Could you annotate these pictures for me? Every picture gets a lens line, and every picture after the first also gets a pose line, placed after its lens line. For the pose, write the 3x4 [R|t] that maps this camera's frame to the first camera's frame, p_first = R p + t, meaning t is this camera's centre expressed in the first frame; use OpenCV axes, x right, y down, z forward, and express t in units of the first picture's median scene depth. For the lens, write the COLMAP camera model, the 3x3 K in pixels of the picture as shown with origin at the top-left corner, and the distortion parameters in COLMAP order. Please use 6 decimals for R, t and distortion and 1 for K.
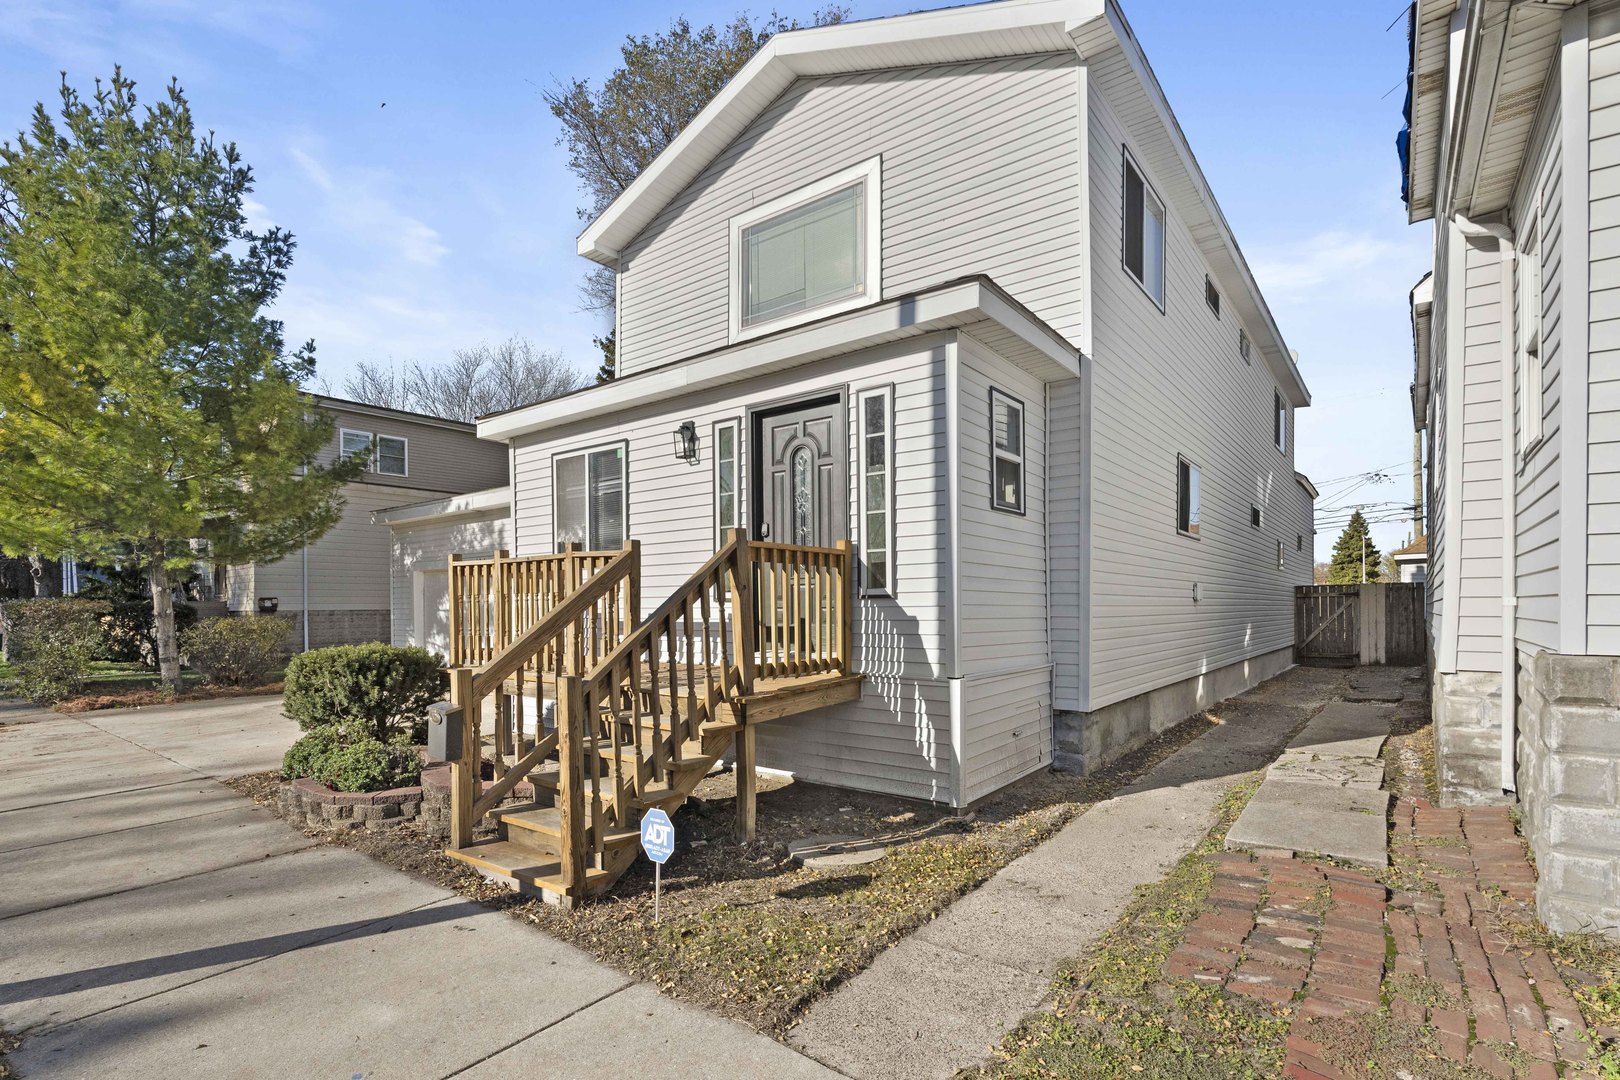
lens RADIAL K [[775.4, 0, 813.4], [0, 775.4, 617.9], [0, 0, 1]] dist [-0.014274, -0.000089]
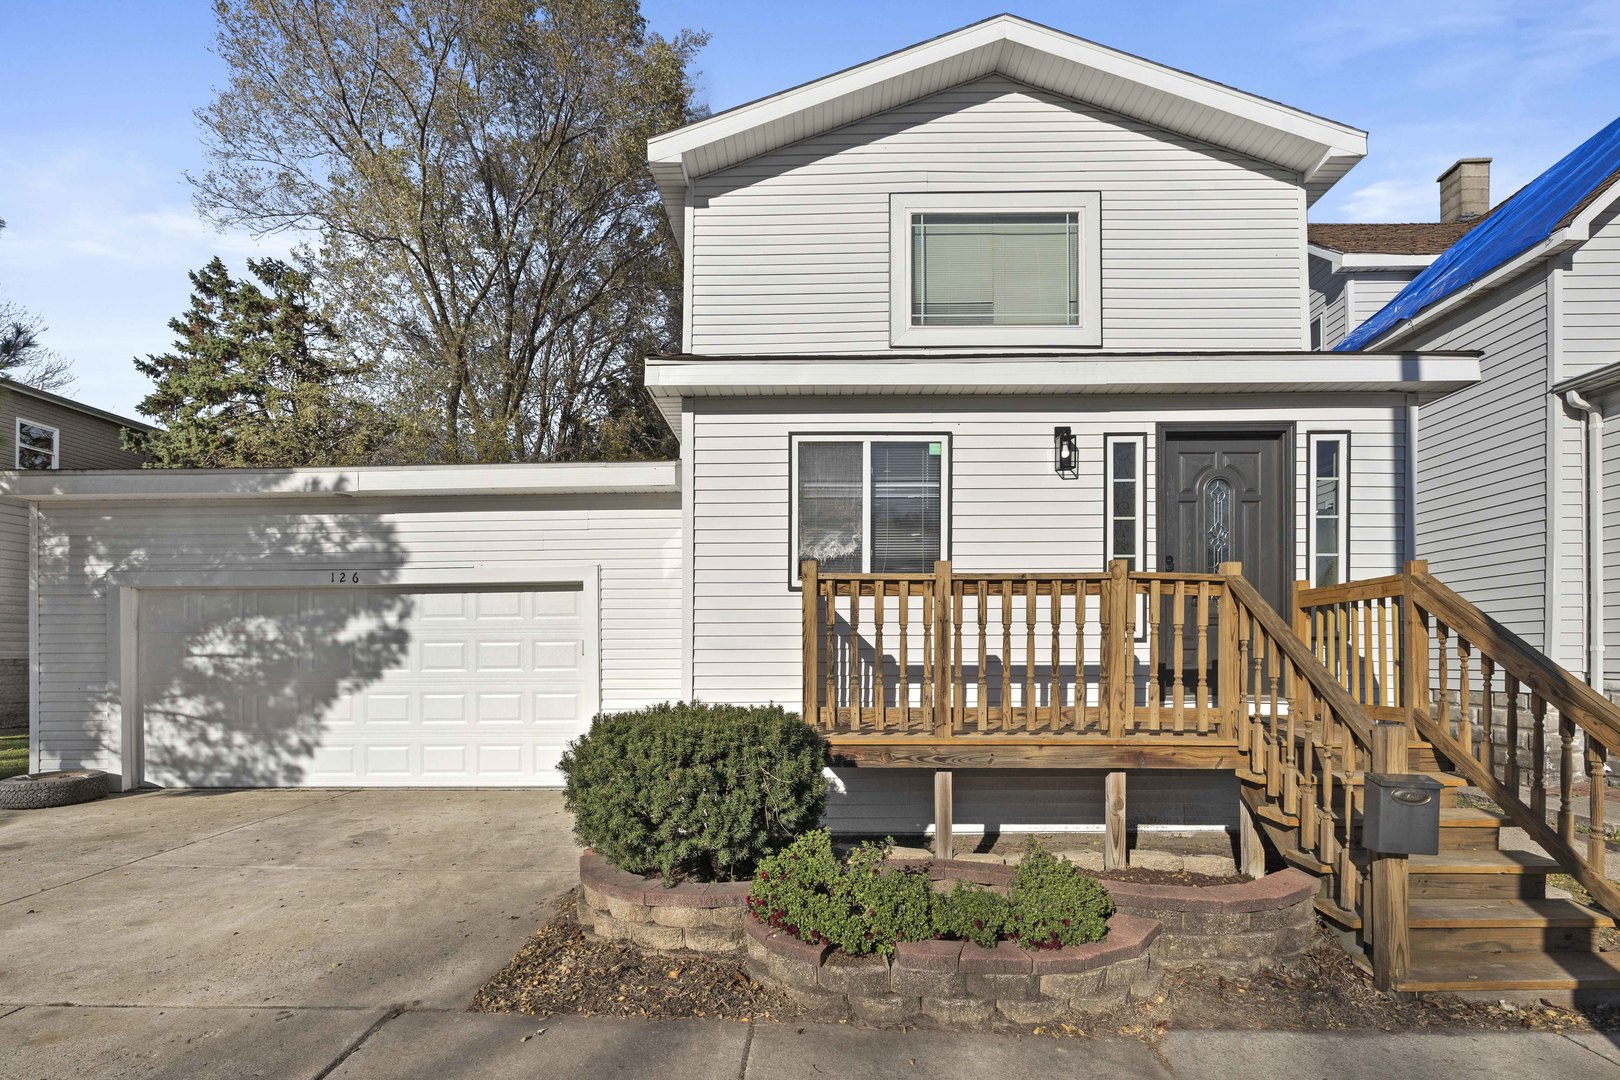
lens RADIAL K [[753.0, 0, 814.5], [0, 753.0, 659.6], [0, 0, 1]] dist [-0.009501, 0.000097]
pose [[0.800937, 0.005331, 0.598725, -0.851494], [0.005682, 0.999848, -0.016503, 0.010075], [-0.598722, 0.016620, 0.800785, 0.507816]]
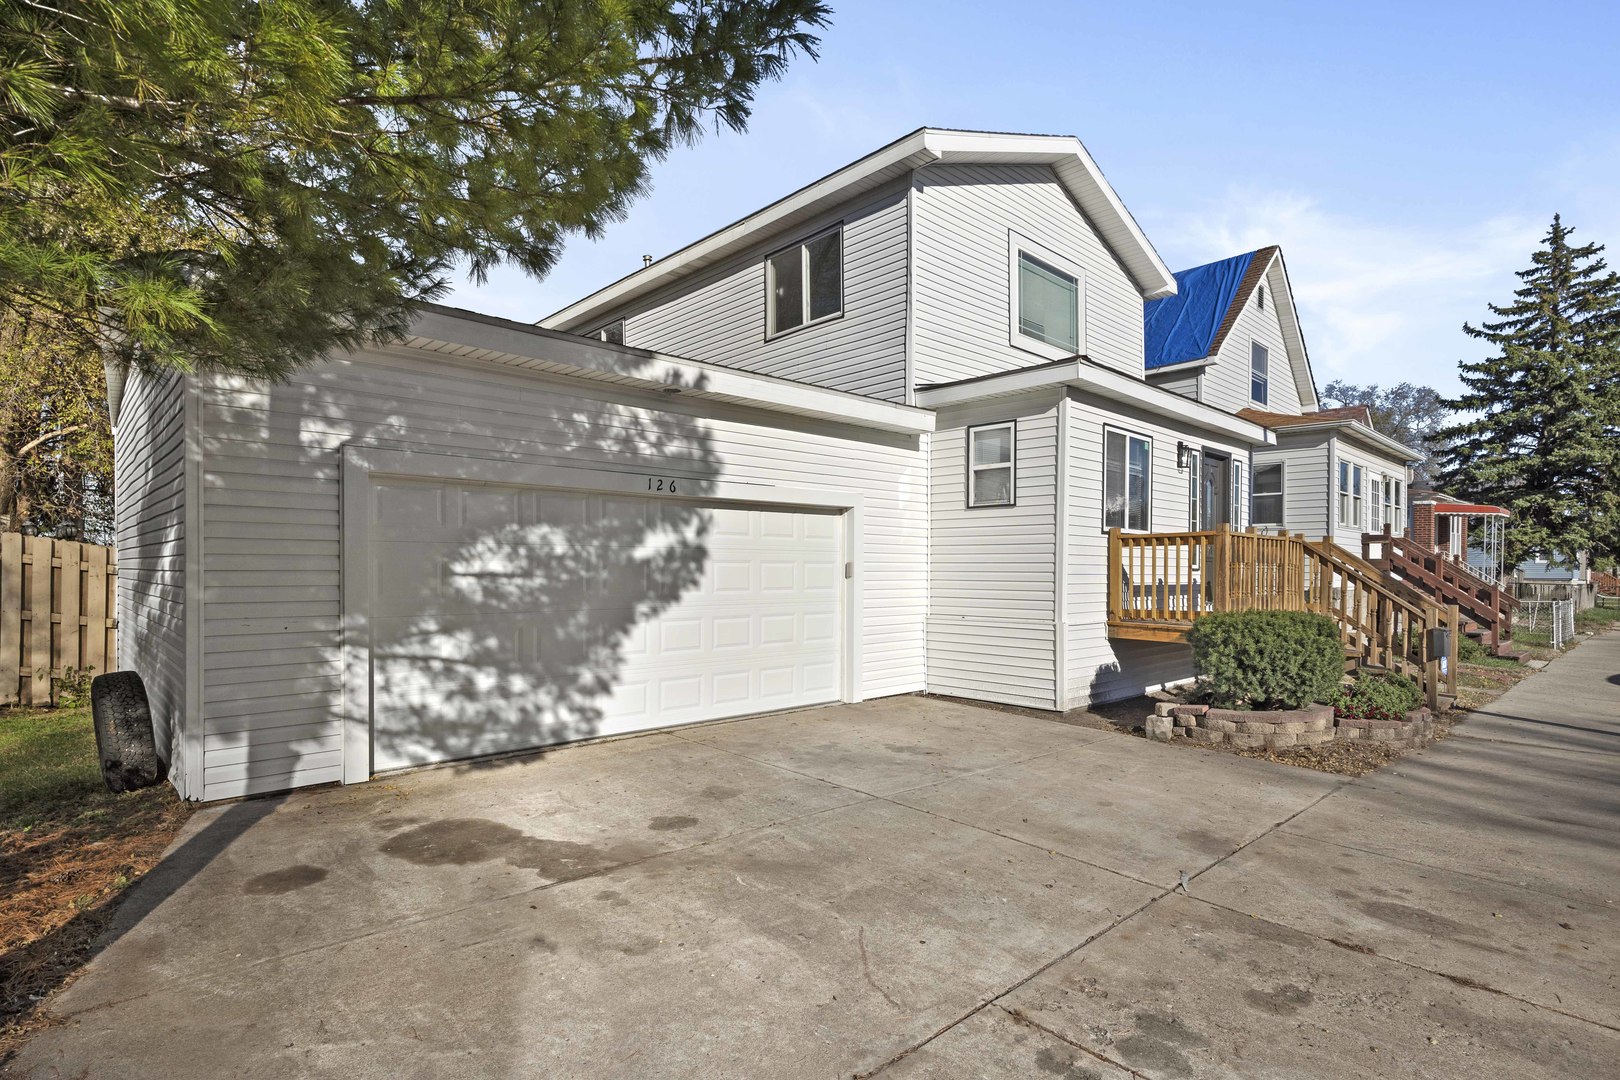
lens RADIAL K [[815.2, 0, 803.4], [0, 815.2, 578.0], [0, 0, 1]] dist [0.000662, 0.000014]
pose [[0.155323, 0.001265, 0.987863, -1.698898], [0.009654, 0.999949, -0.002798, -0.009343], [-0.987817, 0.009971, 0.155303, 1.425922]]
